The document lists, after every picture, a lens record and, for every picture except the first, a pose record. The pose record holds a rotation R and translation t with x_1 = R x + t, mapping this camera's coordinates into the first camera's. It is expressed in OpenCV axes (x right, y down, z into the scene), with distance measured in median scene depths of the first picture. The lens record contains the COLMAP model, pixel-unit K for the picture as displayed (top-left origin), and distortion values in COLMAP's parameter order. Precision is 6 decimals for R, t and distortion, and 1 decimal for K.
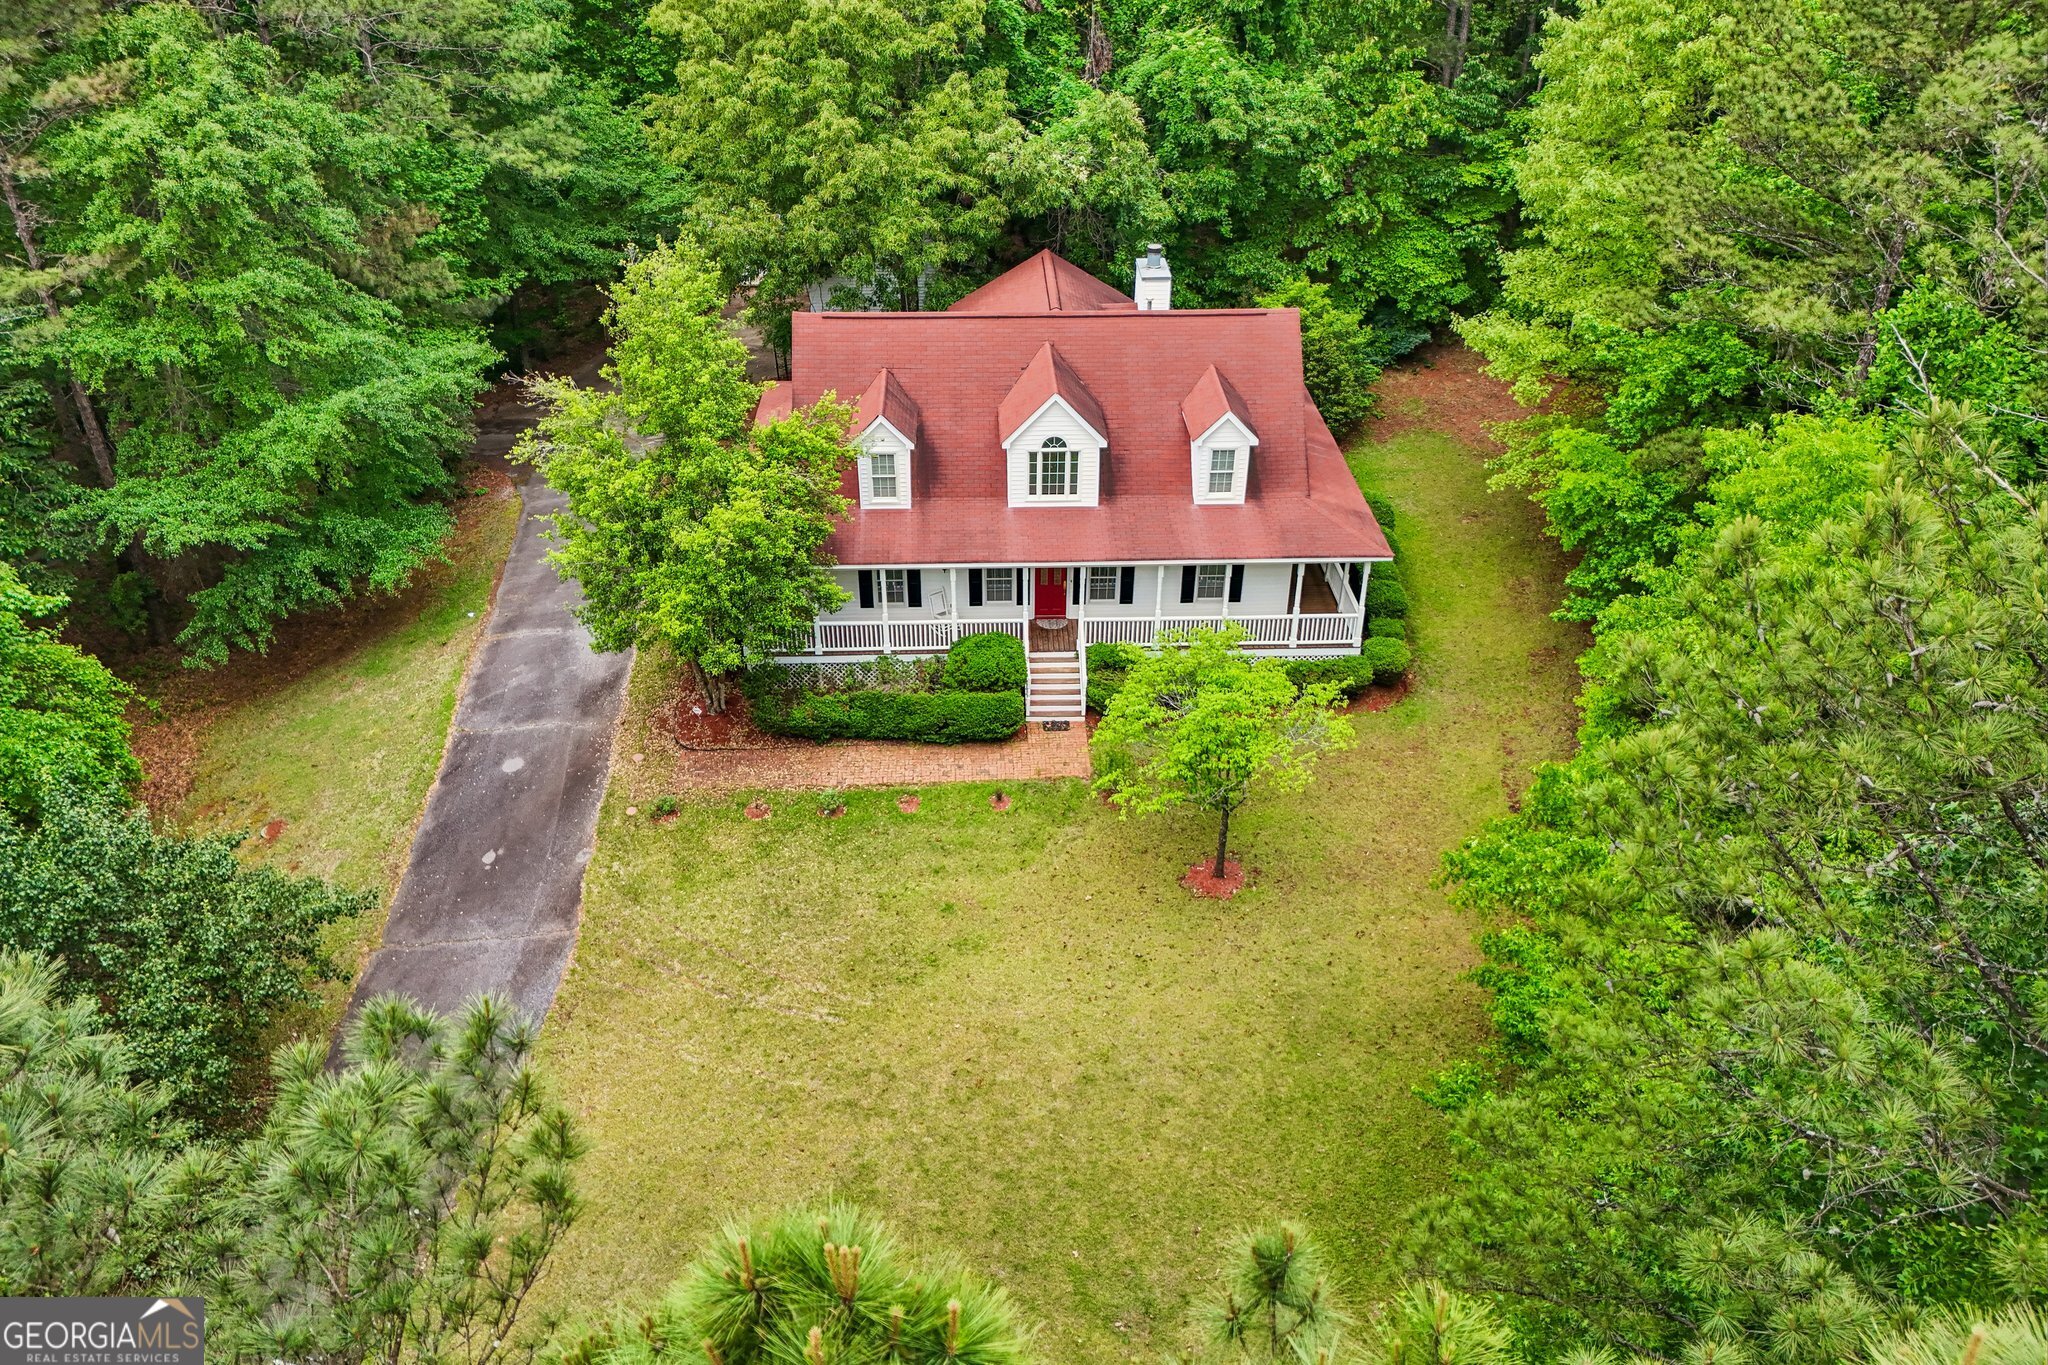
lens RADIAL K [[1469.4, 0, 1024.7], [0, 1469.4, 675.4], [0, 0, 1]] dist [0.105084, -0.009345]
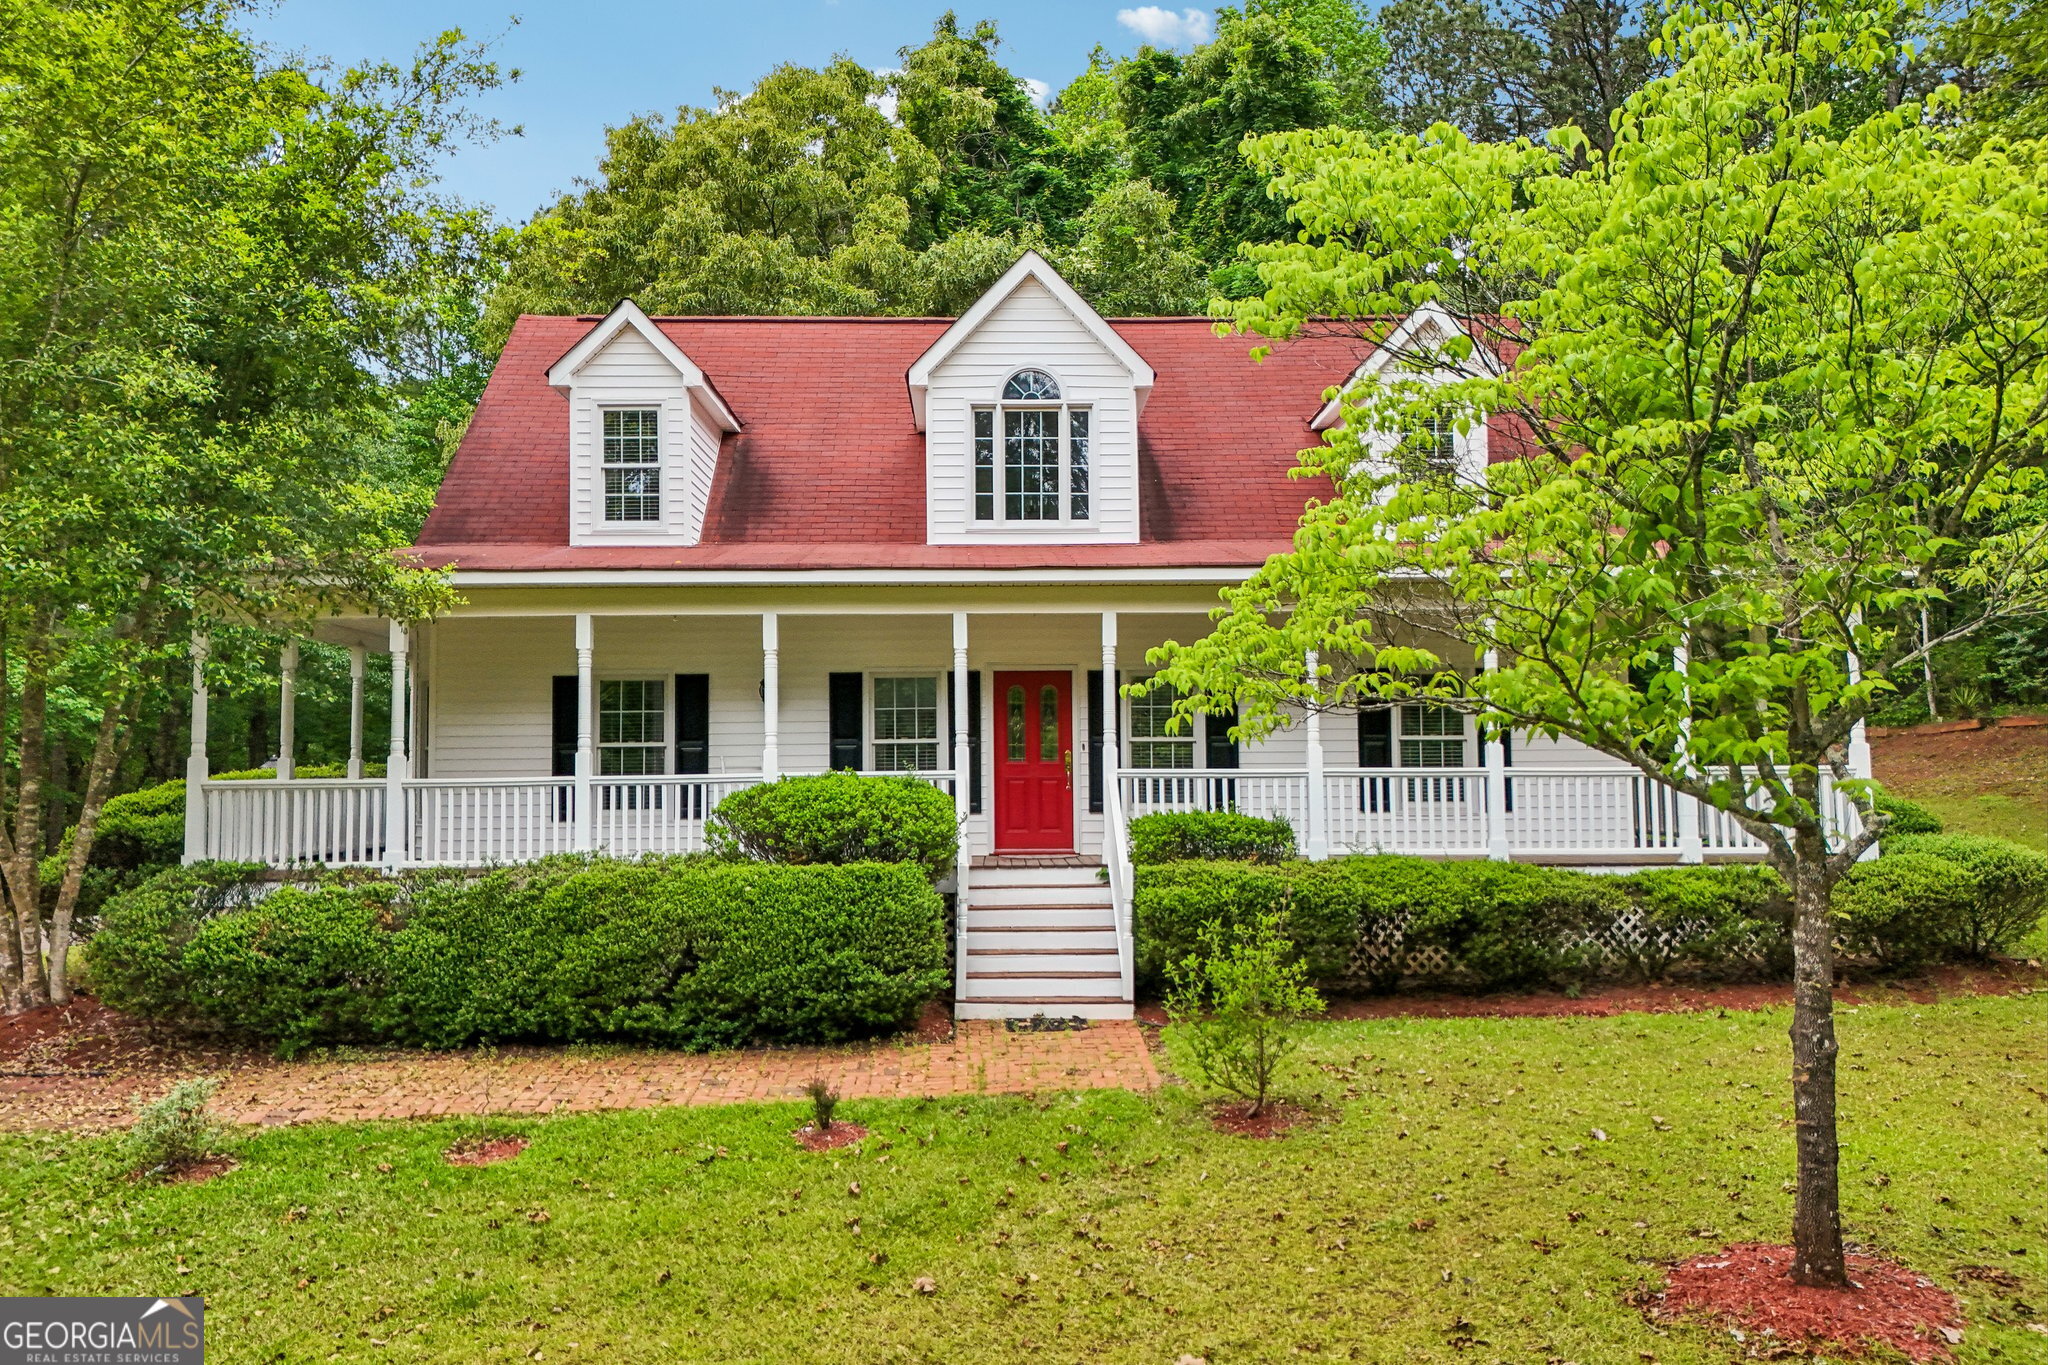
lens RADIAL K [[1469.4, 0, 1040.8], [0, 1469.4, 686.0], [0, 0, 1]] dist [0.105084, -0.009345]
pose [[0.999836, -0.016781, -0.006788, 0.023855], [0.009288, 0.797440, -0.603326, 0.172098], [0.015537, 0.603164, 0.797465, 0.690926]]
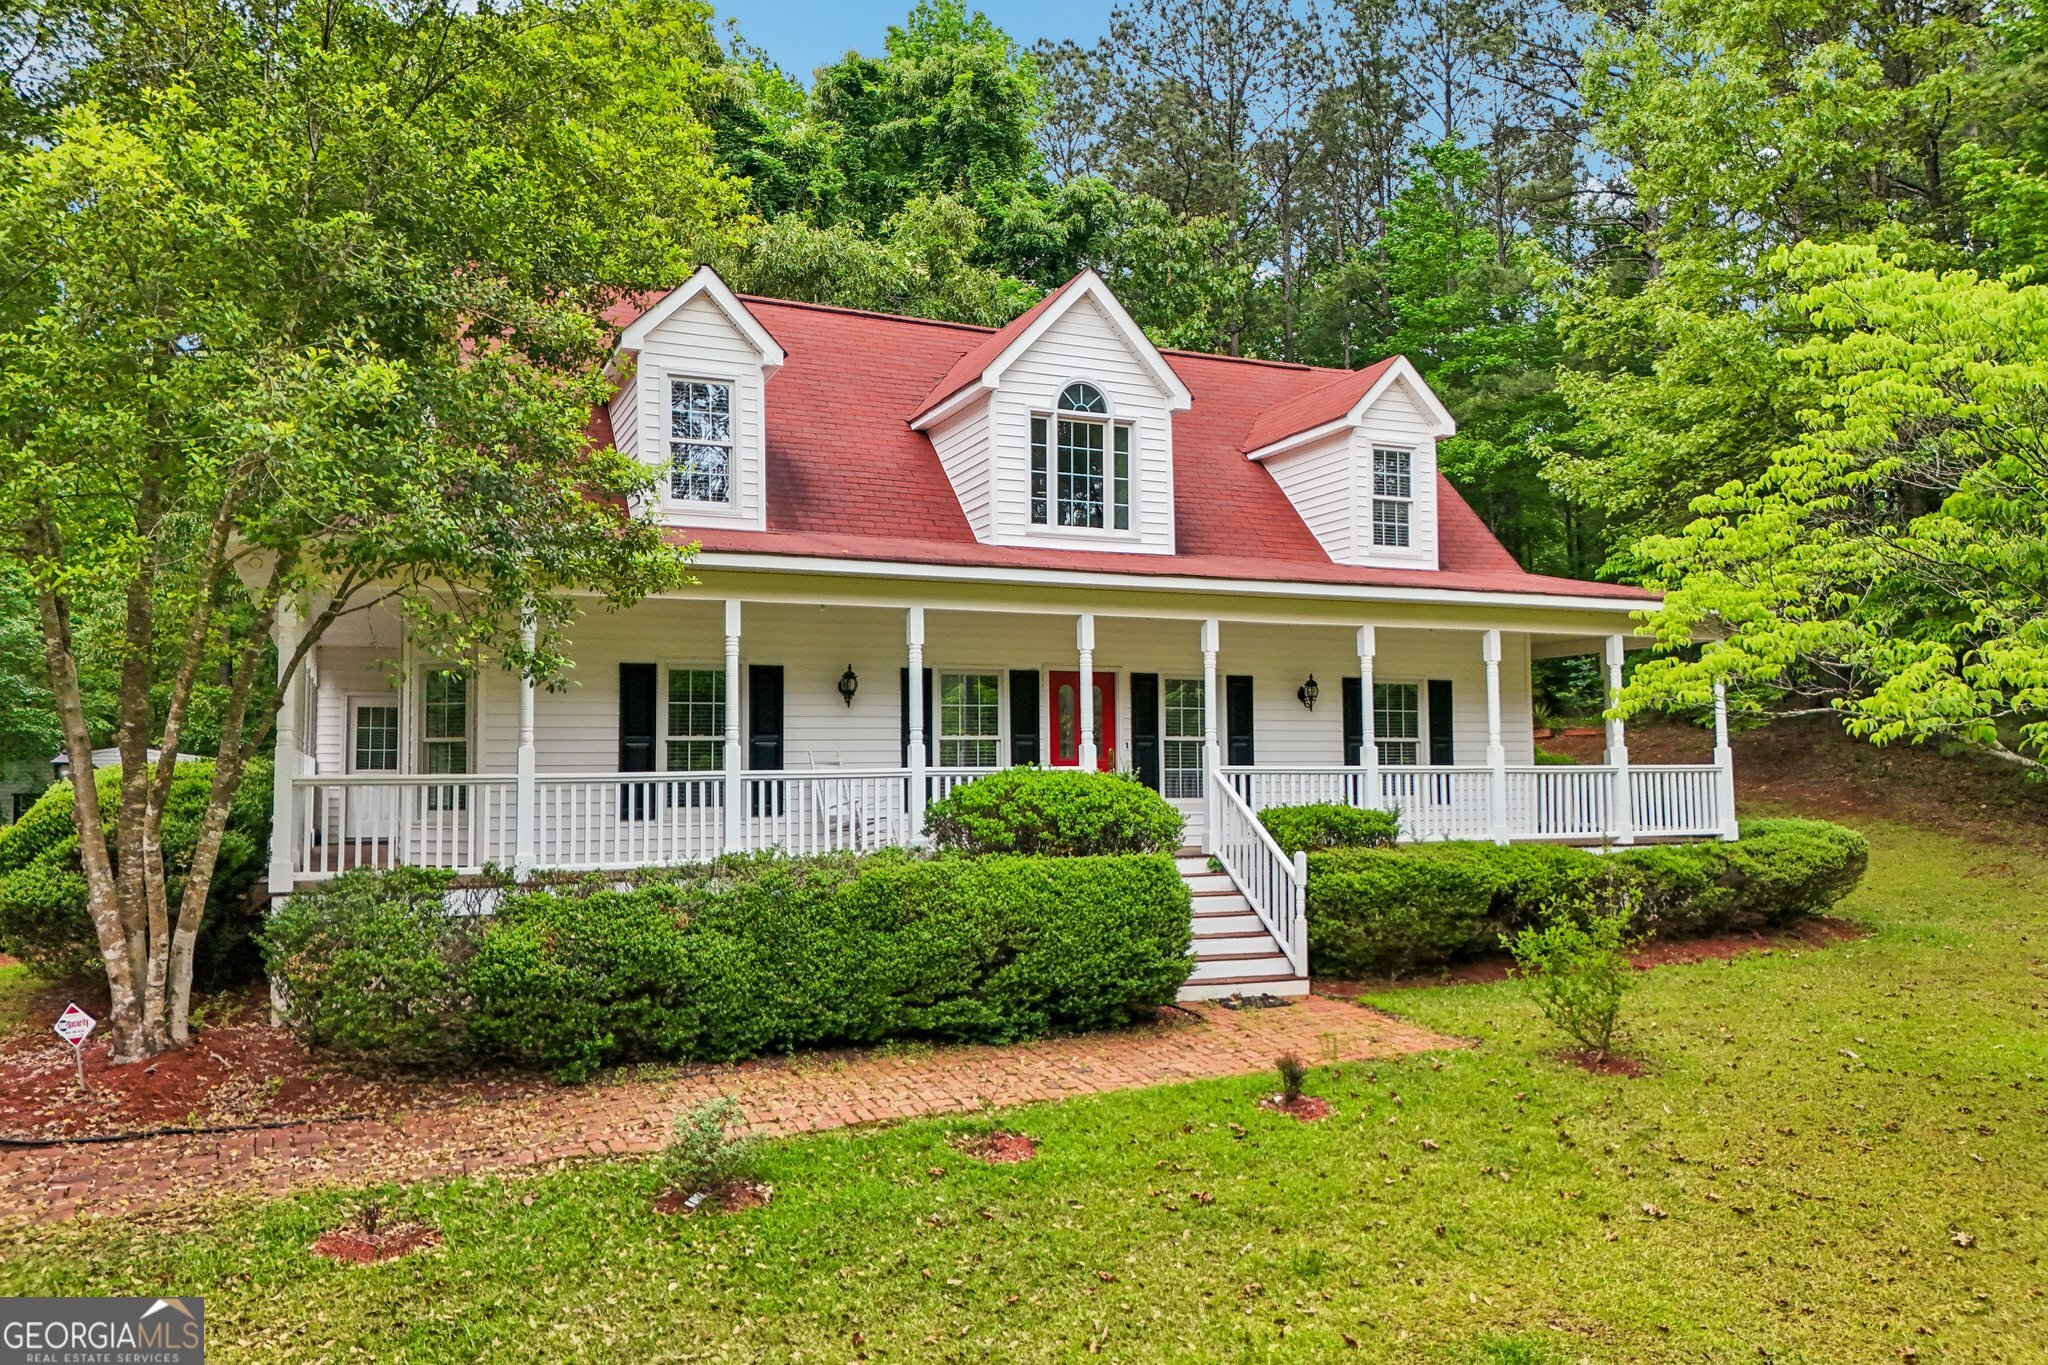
lens RADIAL K [[1469.4, 0, 1045.5], [0, 1469.4, 672.1], [0, 0, 1]] dist [0.105084, -0.009345]
pose [[0.921249, 0.011448, 0.388805, -0.162698], [0.227513, 0.794890, -0.562484, 0.159245], [-0.315496, 0.606646, 0.729687, 0.707224]]
